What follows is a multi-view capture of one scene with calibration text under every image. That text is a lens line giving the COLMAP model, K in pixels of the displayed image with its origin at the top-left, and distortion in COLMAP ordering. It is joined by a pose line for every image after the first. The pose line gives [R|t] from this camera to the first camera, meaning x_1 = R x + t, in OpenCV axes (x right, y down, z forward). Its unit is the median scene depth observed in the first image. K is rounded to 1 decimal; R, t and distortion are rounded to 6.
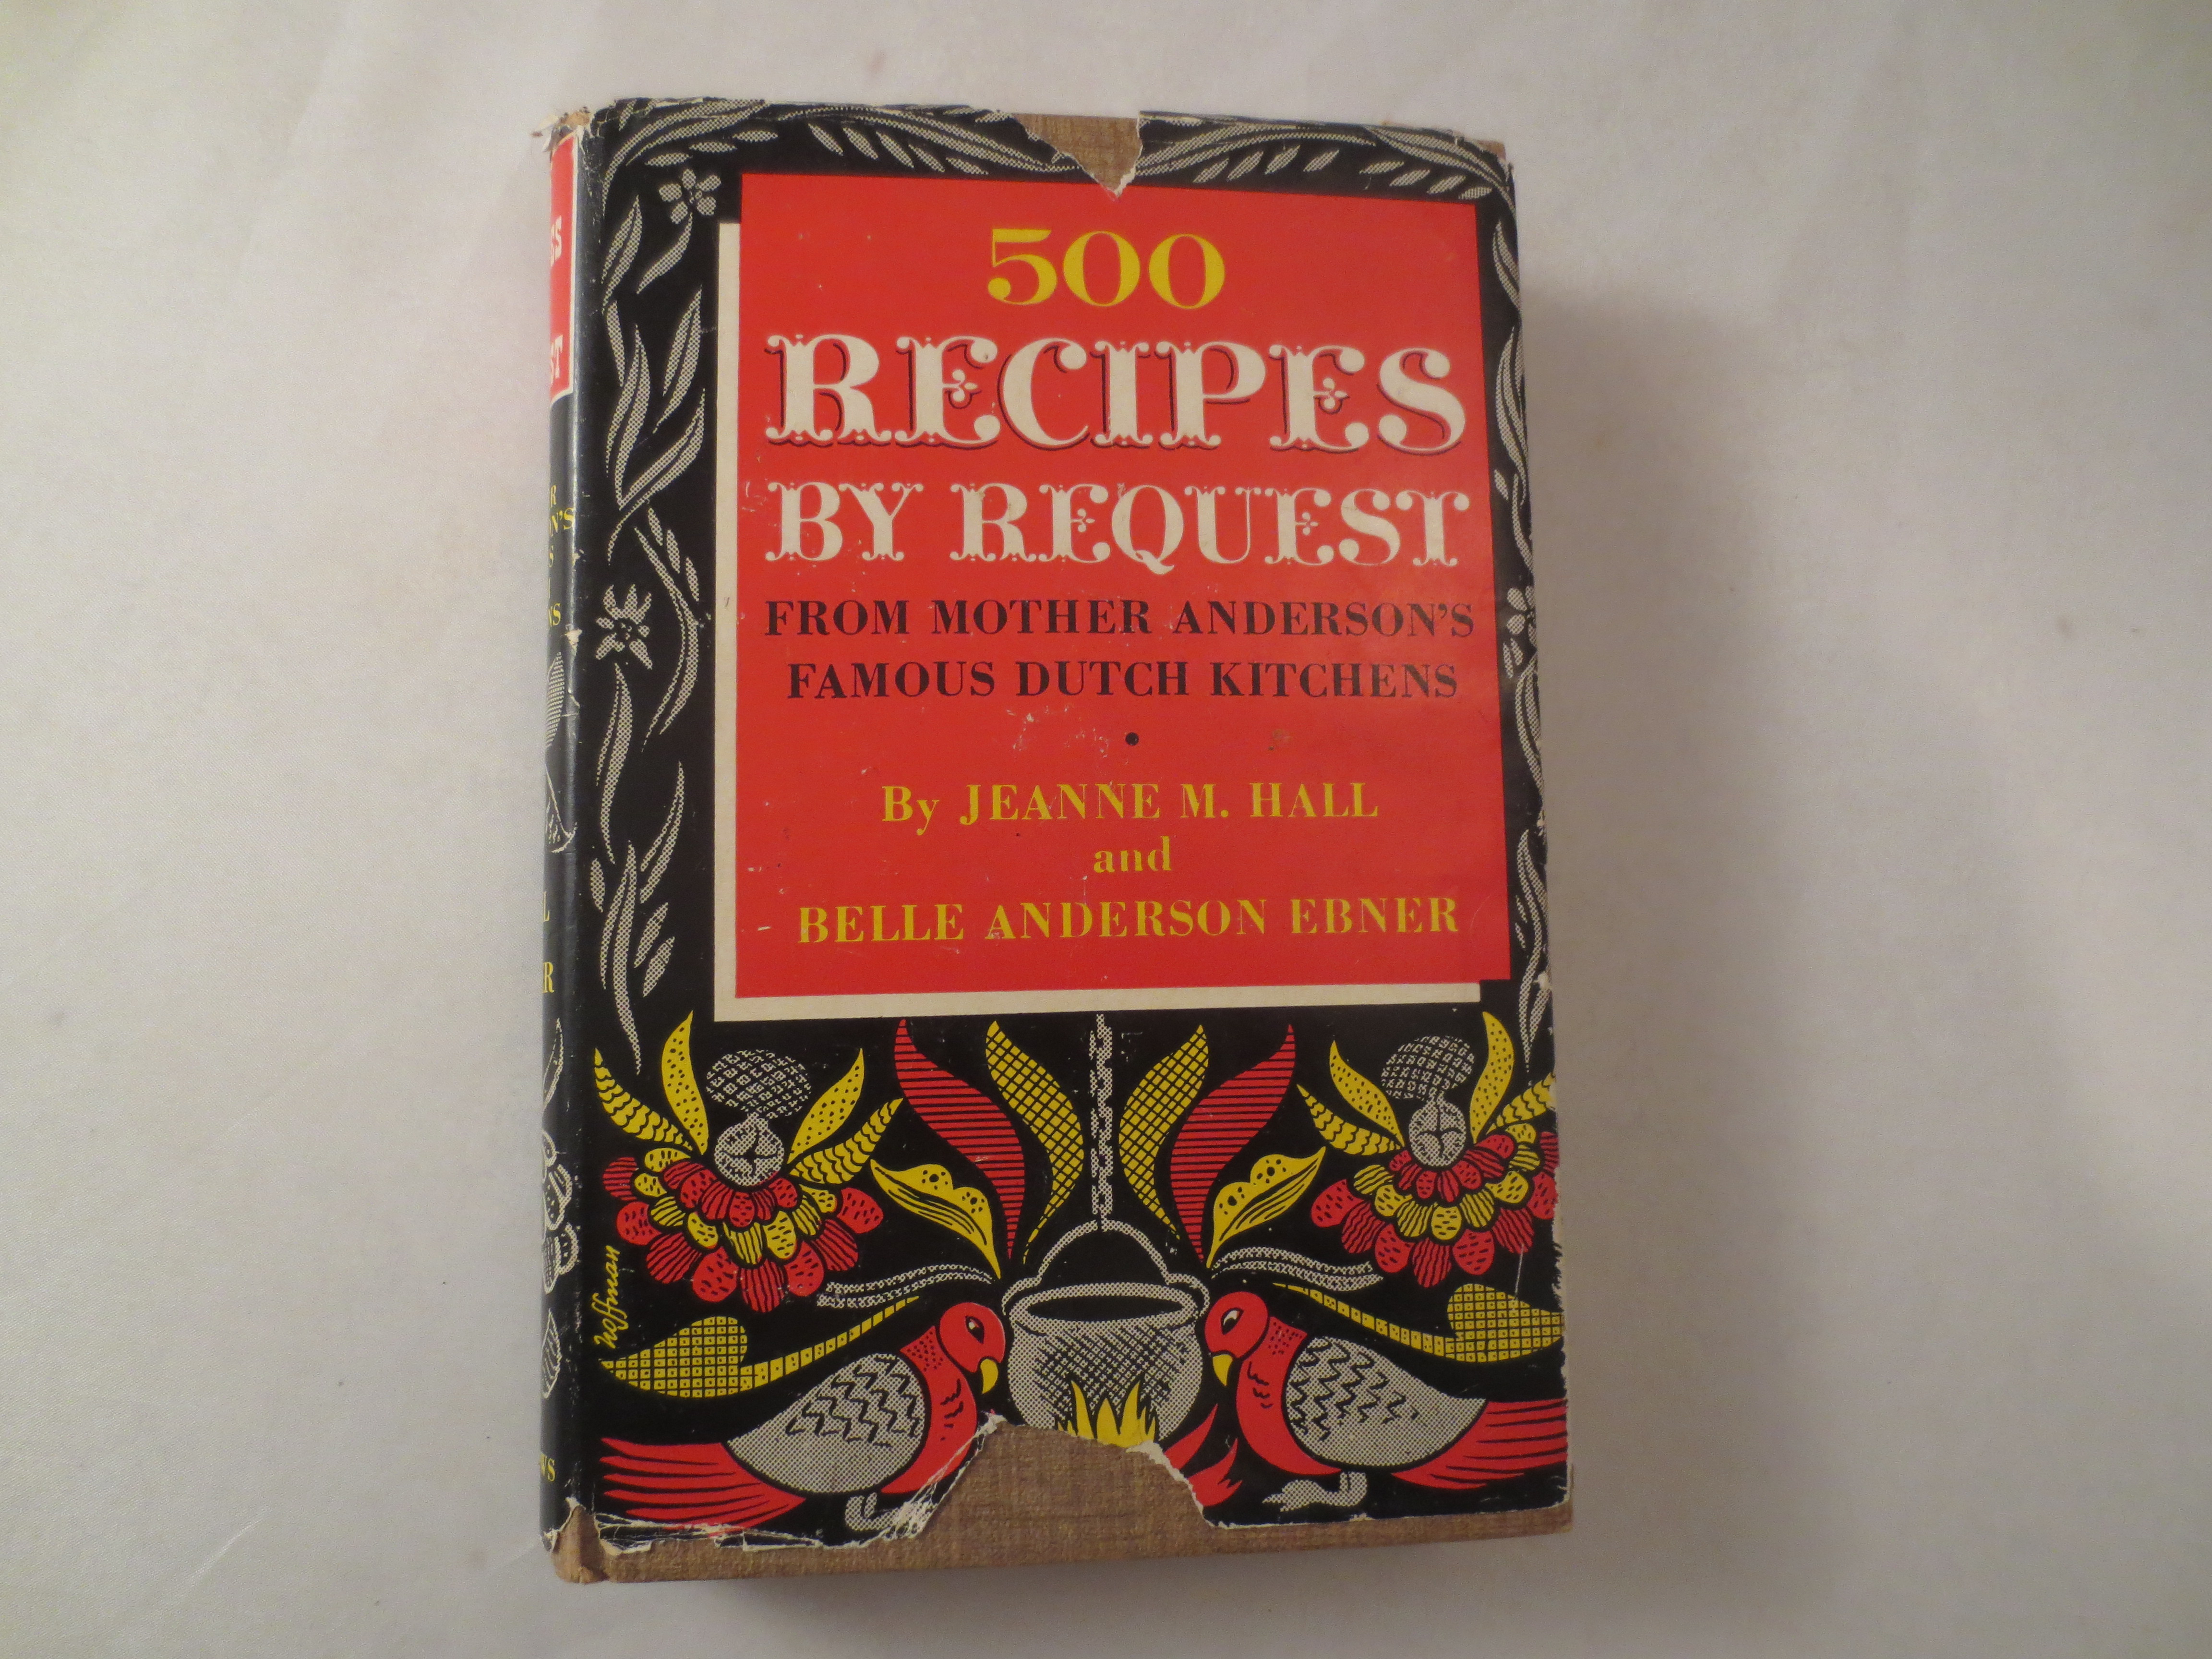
lens RADIAL K [[1598.9, 0, 1108.1], [0, 1598.9, 850.5], [0, 0, 1]] dist [-0.033269, 0.002098]
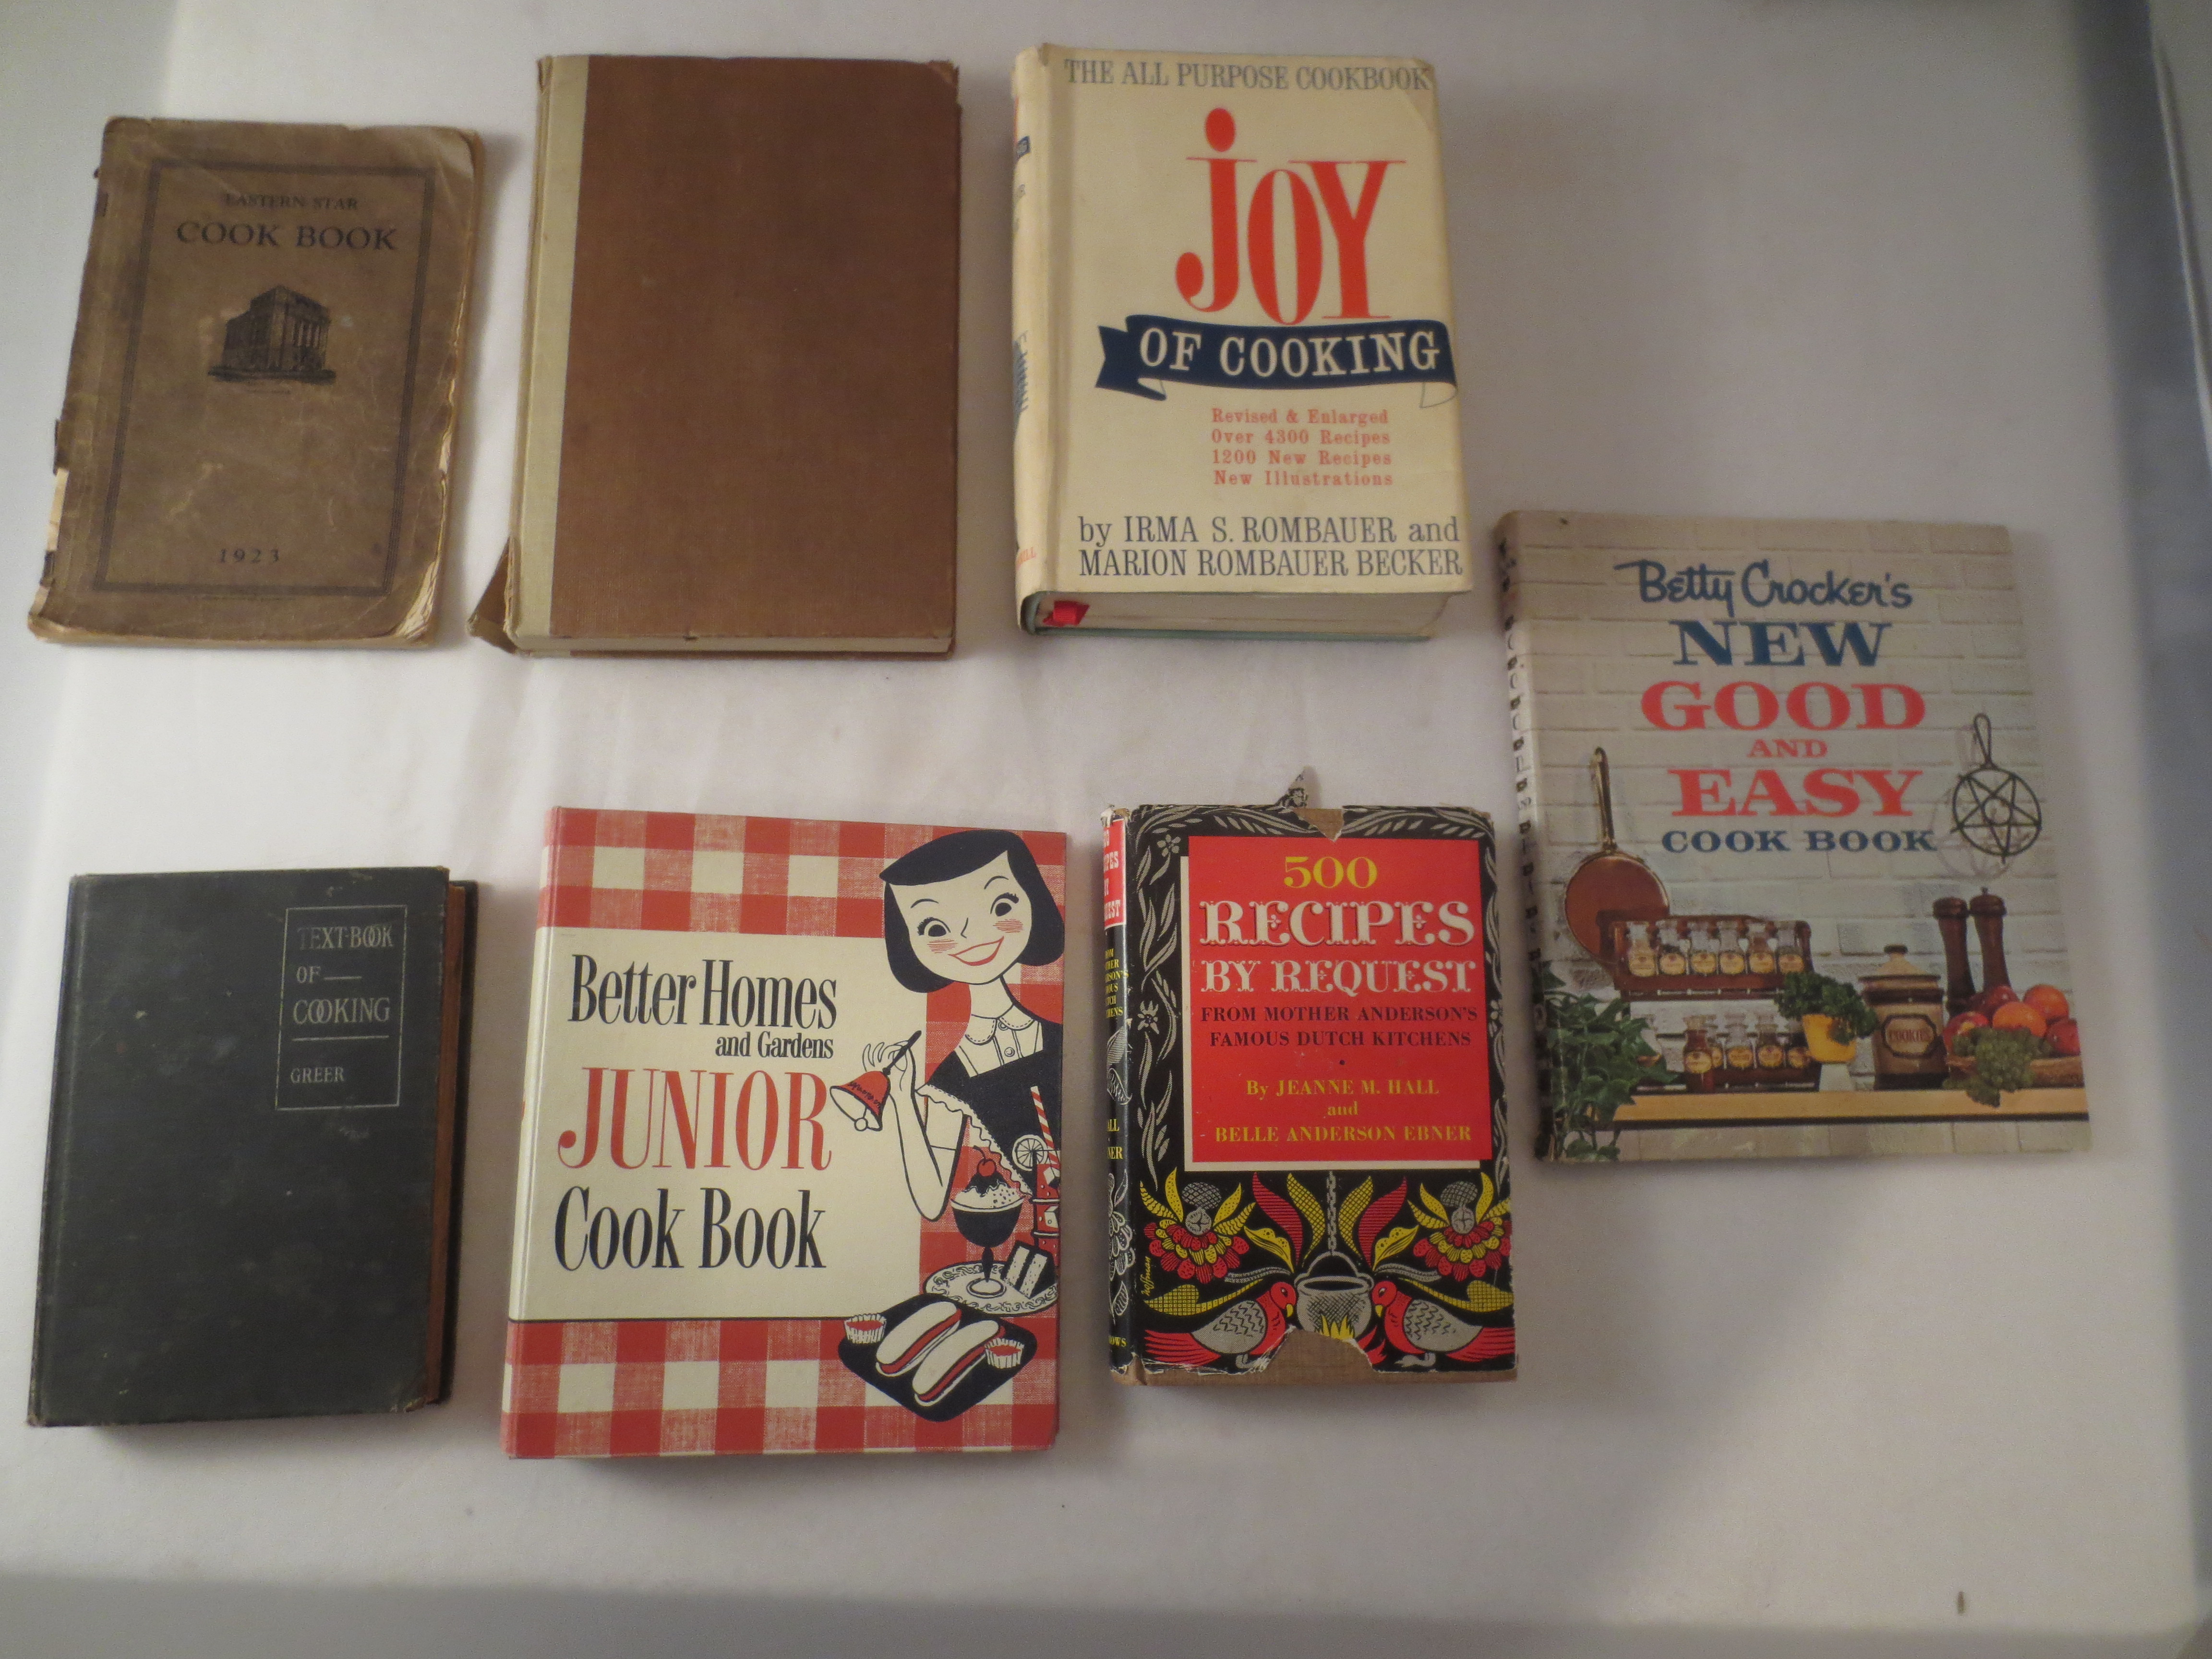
lens RADIAL K [[1598.9, 0, 1092.4], [0, 1598.9, 829.7], [0, 0, 1]] dist [-0.033269, 0.002098]
pose [[0.998645, 0.009292, -0.051207, -0.261715], [-0.014047, 0.995540, -0.093292, -0.199832], [0.050112, 0.093885, 0.994321, -1.630052]]
